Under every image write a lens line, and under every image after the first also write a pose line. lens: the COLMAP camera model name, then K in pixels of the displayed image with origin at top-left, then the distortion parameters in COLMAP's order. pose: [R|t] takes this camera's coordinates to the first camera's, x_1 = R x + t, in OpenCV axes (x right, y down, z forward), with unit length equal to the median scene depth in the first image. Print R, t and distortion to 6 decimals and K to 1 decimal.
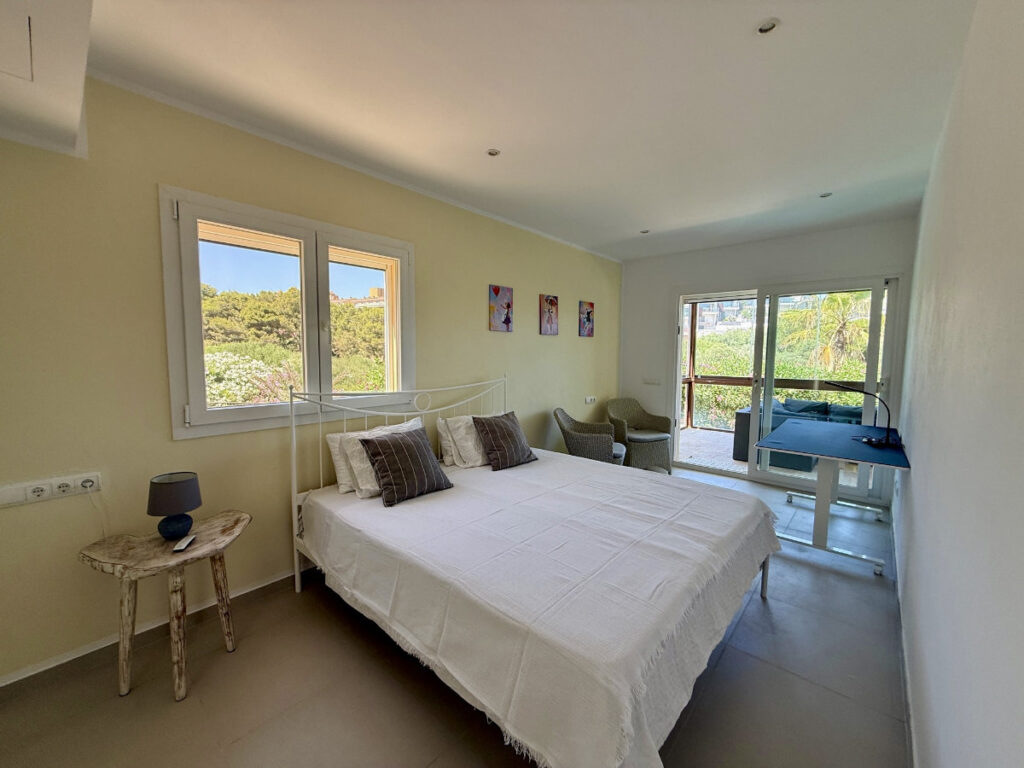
lens RADIAL K [[415.6, 0, 511.8], [0, 415.6, 382.0], [0, 0, 1]] dist [0.006131, -0.001438]
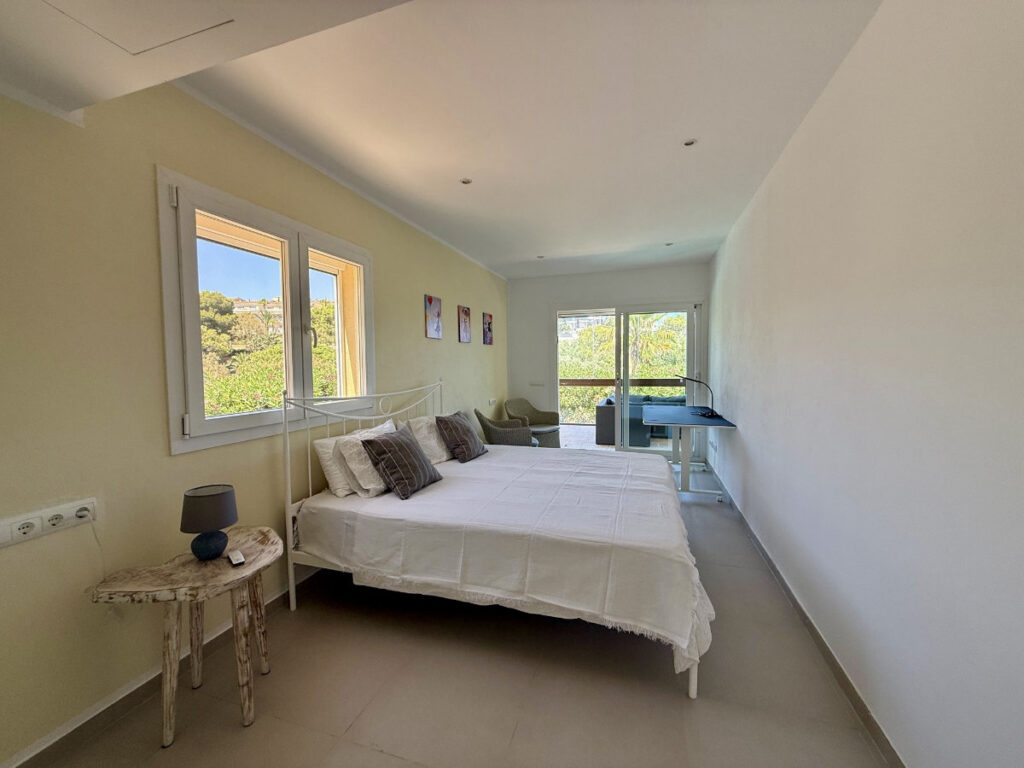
lens RADIAL K [[415.6, 0, 514.8], [0, 415.6, 381.0], [0, 0, 1]] dist [0.006131, -0.001438]
pose [[0.911221, -0.034451, 0.410475, -0.437035], [0.047527, 0.998634, -0.021693, 0.032095], [-0.409167, 0.039276, 0.911614, -0.086754]]
